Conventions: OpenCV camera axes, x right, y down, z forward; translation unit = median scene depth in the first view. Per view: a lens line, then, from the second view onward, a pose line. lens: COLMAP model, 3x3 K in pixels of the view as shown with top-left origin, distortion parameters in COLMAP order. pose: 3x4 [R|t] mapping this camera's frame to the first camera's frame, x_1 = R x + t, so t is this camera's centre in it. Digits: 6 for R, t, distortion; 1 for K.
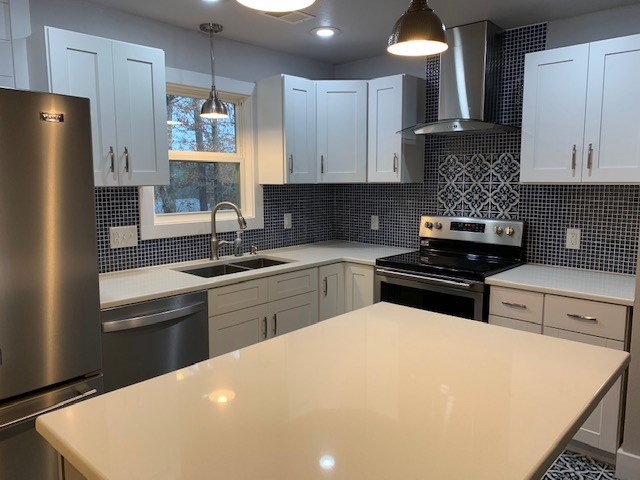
lens RADIAL K [[486.0, 0, 317.1], [0, 486.0, 234.2], [0, 0, 1]] dist [0.036696, -0.035624]
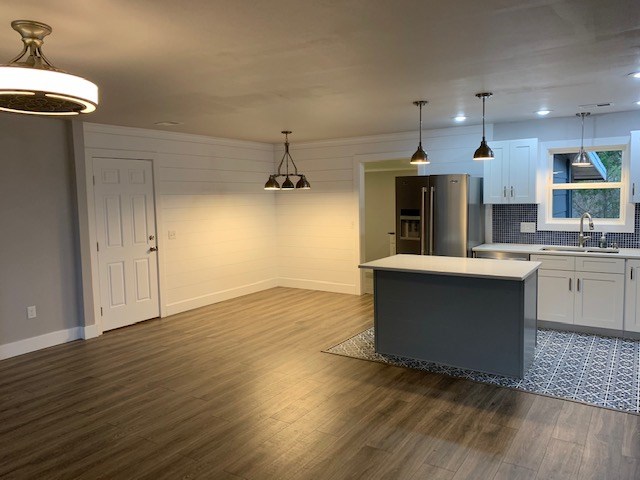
lens RADIAL K [[486.0, 0, 320.9], [0, 486.0, 235.6], [0, 0, 1]] dist [0.036696, -0.035624]
pose [[0.167467, 0.080388, -0.982595, 1.312616], [-0.099981, 0.992917, 0.064192, -0.006246], [0.980795, 0.087490, 0.174318, -0.189122]]
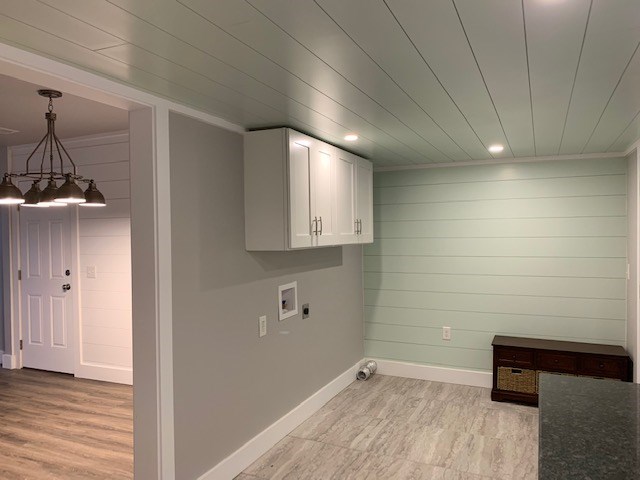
lens RADIAL K [[486.0, 0, 319.7], [0, 486.0, 237.5], [0, 0, 1]] dist [0.036696, -0.035624]
pose [[-0.947305, 0.016055, -0.319931, -0.868251], [-0.024567, 0.992160, 0.122533, -0.121803], [0.319390, 0.123936, -0.939484, 1.136284]]
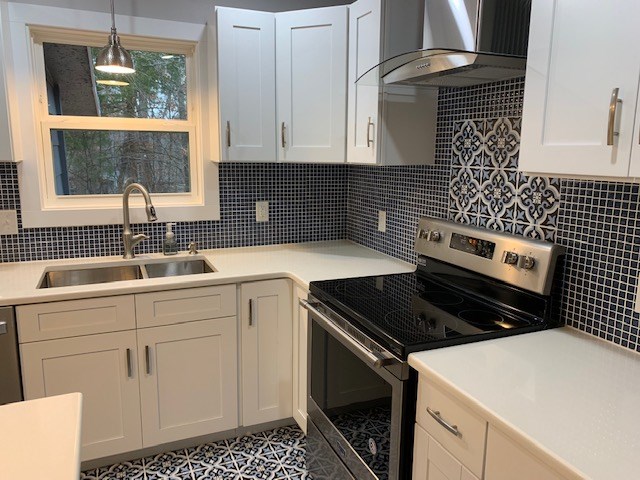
lens RADIAL K [[486.0, 0, 314.9], [0, 486.0, 232.2], [0, 0, 1]] dist [0.036696, -0.035624]
pose [[0.914931, 0.080048, -0.395592, 0.371145], [-0.060357, 0.996250, 0.061997, -0.055090], [0.399071, -0.032846, 0.916331, 0.403003]]
